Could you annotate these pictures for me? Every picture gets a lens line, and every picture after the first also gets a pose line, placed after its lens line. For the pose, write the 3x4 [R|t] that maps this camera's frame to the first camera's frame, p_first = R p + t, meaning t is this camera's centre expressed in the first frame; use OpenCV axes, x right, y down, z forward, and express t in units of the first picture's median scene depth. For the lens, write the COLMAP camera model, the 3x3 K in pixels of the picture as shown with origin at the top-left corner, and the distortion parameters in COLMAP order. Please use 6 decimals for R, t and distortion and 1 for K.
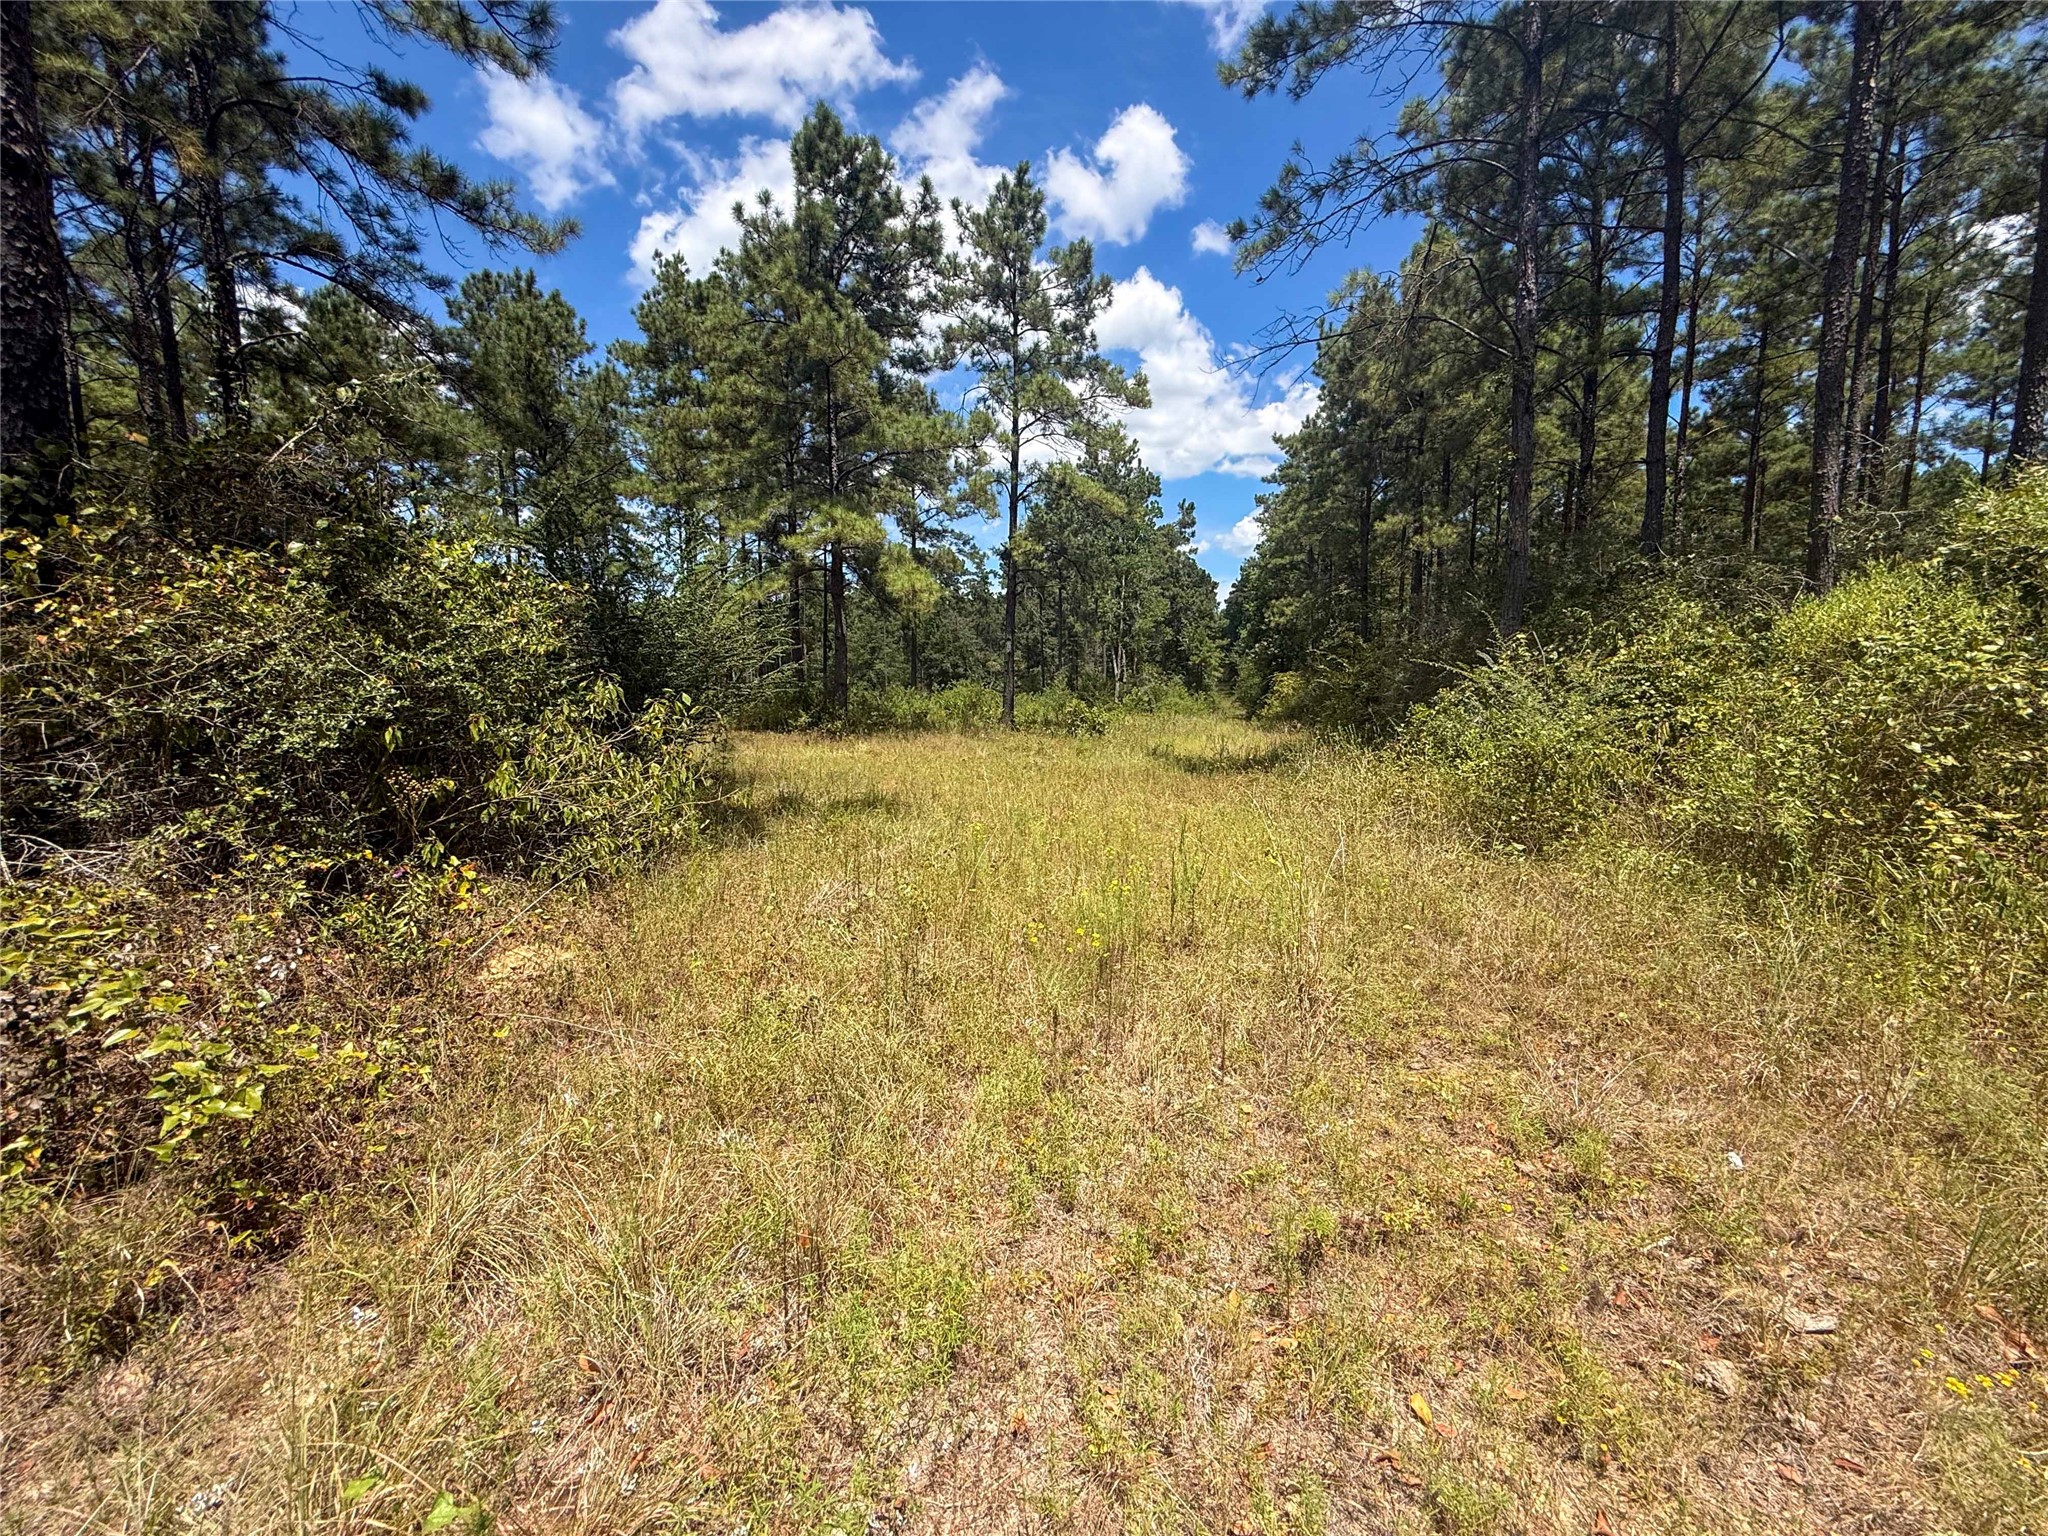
lens RADIAL K [[835.1, 0, 1024.0], [0, 835.1, 768.0], [0, 0, 1]] dist [0.000239, -0.000003]
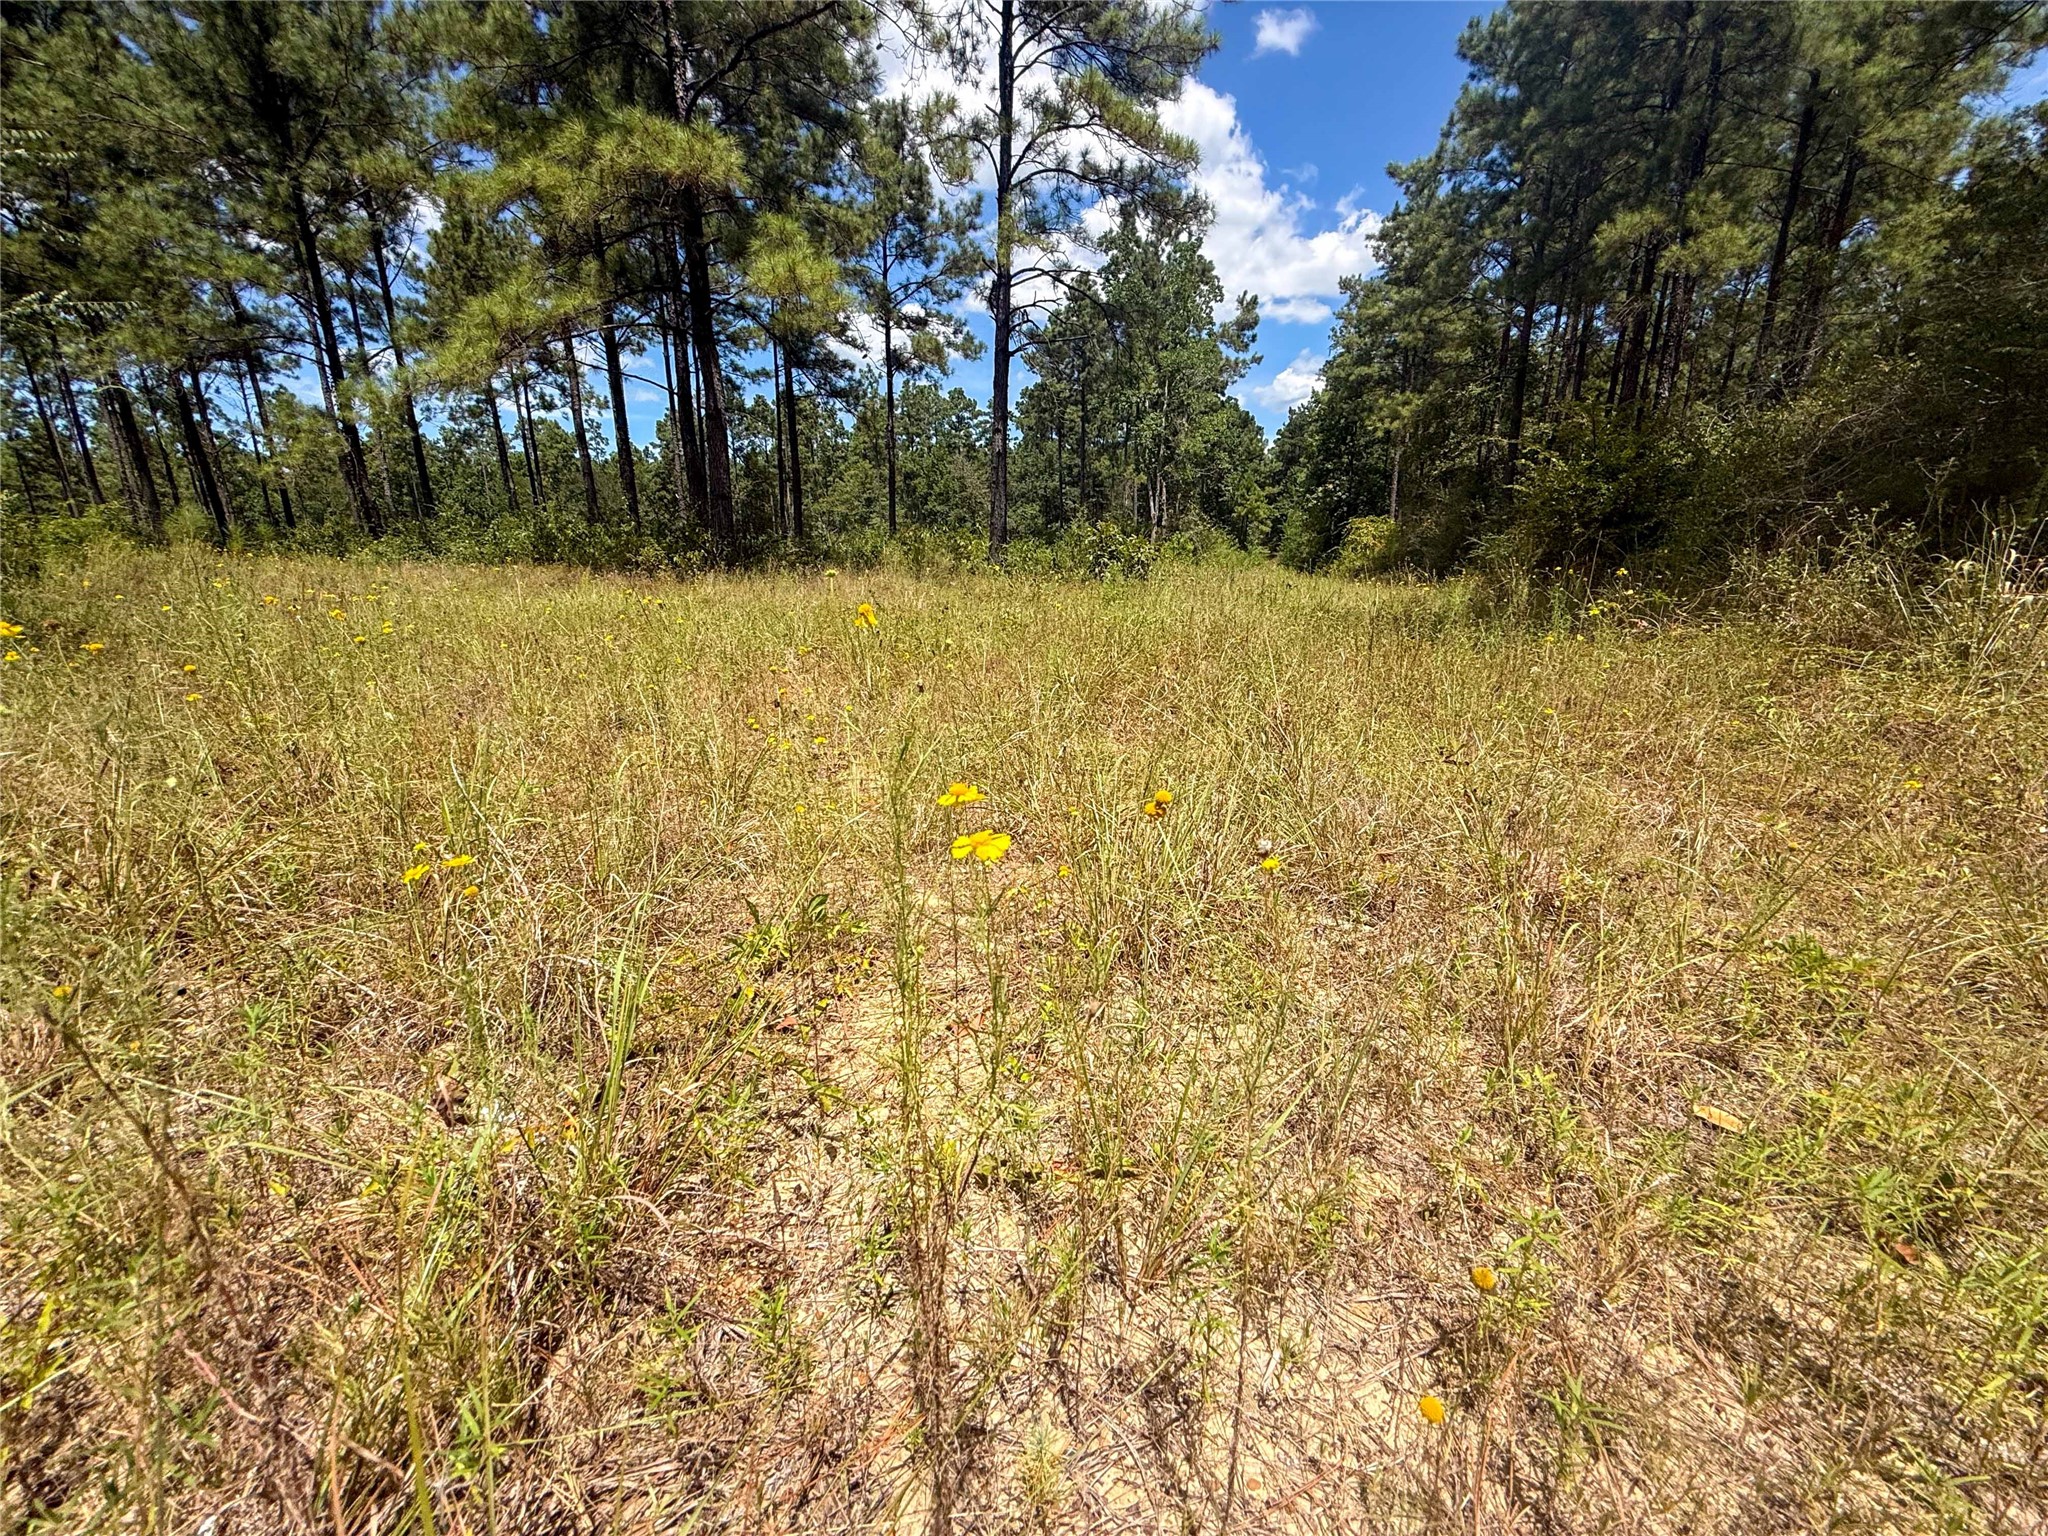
lens RADIAL K [[835.1, 0, 1024.0], [0, 835.1, 768.0], [0, 0, 1]] dist [0.000239, -0.000003]
pose [[0.999673, 0.007415, -0.024460, 0.010953], [-0.003591, 0.988245, 0.152838, 0.002021], [0.025306, -0.152700, 0.987949, 0.194473]]
